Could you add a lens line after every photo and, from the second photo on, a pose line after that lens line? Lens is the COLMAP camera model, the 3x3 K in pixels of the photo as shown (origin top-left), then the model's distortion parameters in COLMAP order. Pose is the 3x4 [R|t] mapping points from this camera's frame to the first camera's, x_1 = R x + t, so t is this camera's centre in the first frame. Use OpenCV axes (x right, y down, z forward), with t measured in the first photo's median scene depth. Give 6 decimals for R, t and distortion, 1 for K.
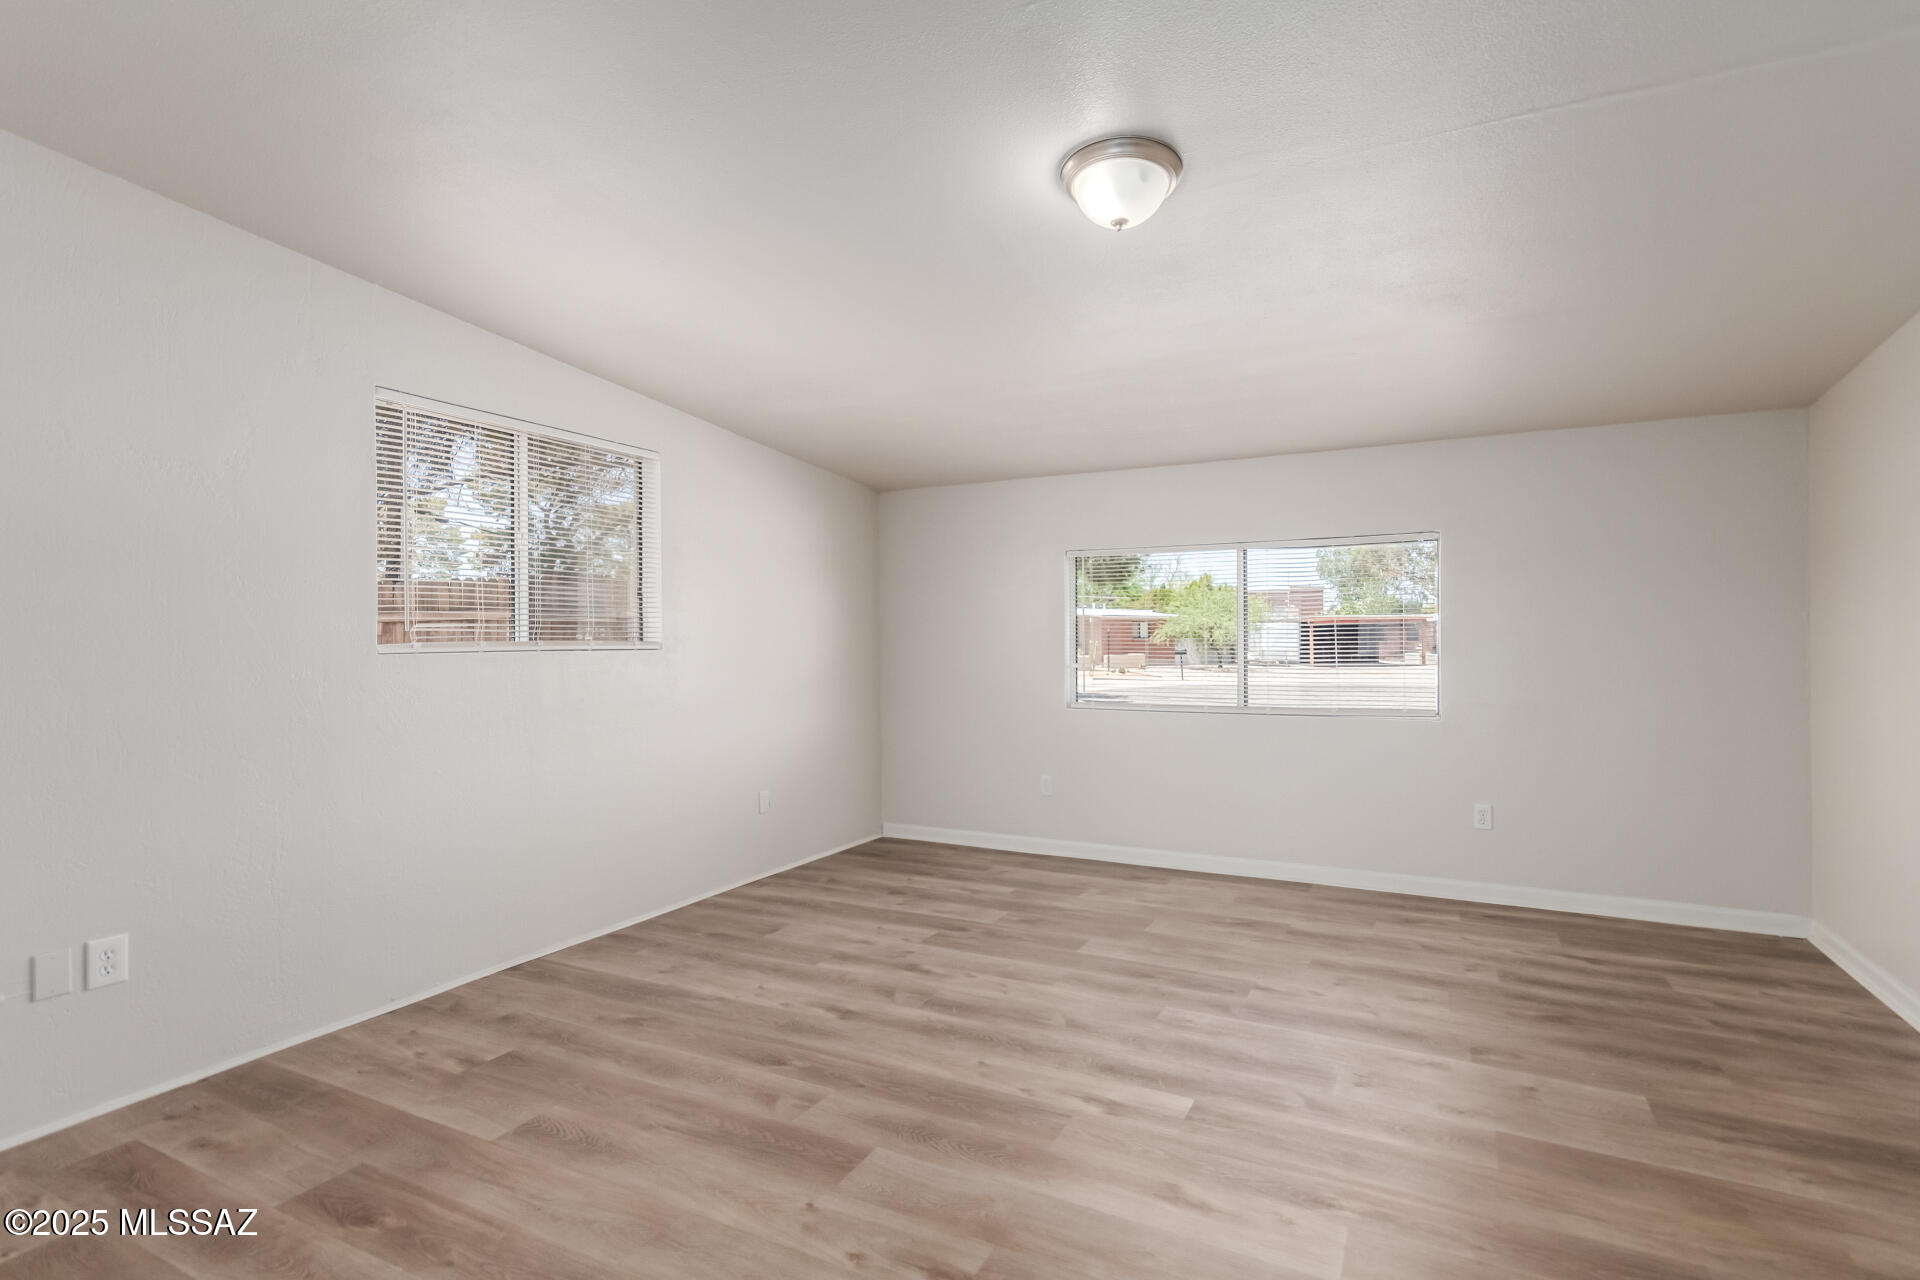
lens RADIAL K [[895.6, 0, 972.0], [0, 895.6, 635.2], [0, 0, 1]] dist [0.006398, 0.000711]
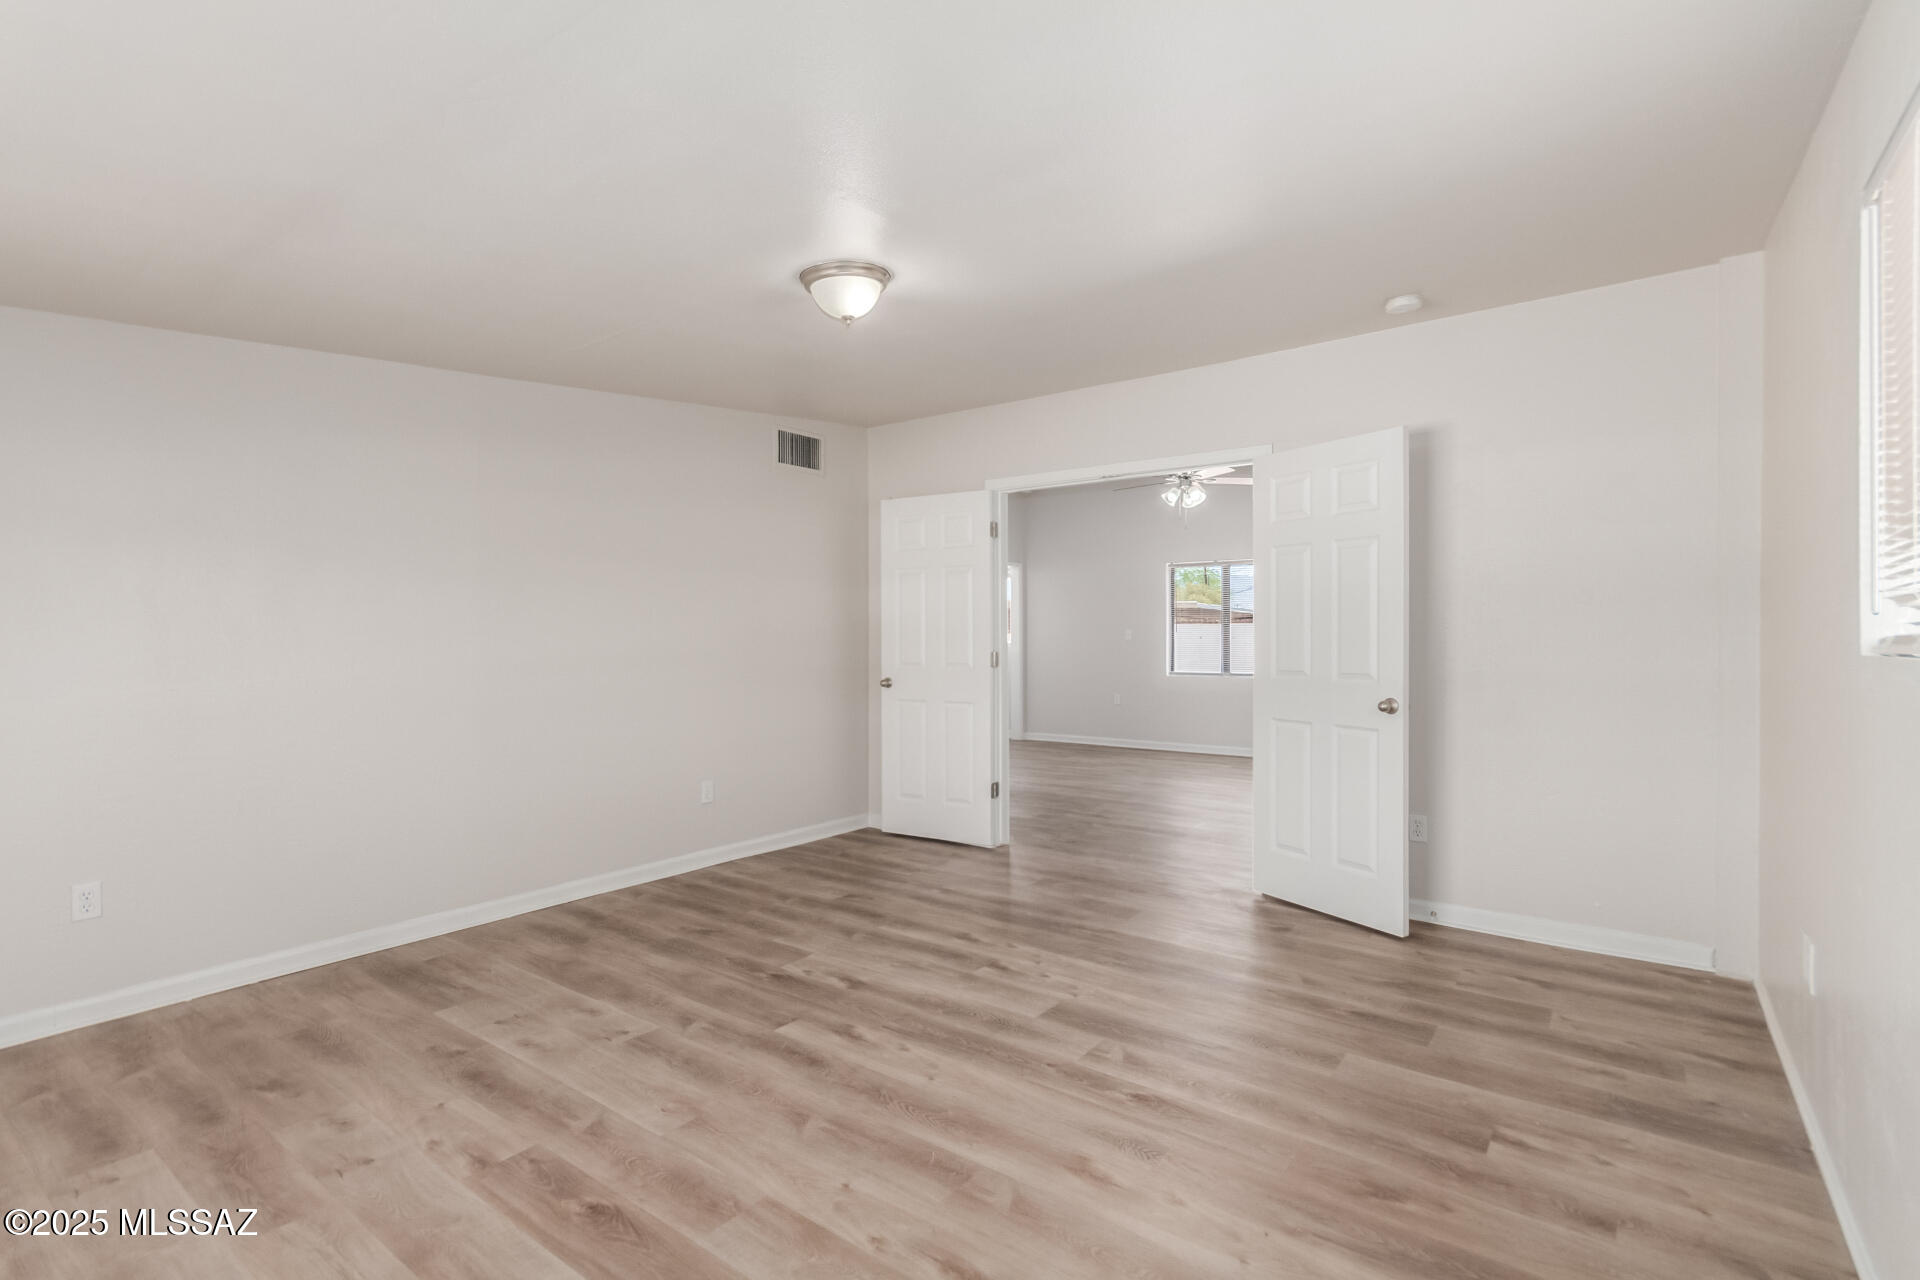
lens RADIAL K [[895.6, 0, 972.0], [0, 895.6, 635.2], [0, 0, 1]] dist [0.006398, 0.000711]
pose [[-0.985904, 0.010031, 0.167010, -0.210851], [0.008978, 0.999935, -0.007060, -0.004980], [-0.167070, -0.005461, -0.985930, 2.031201]]
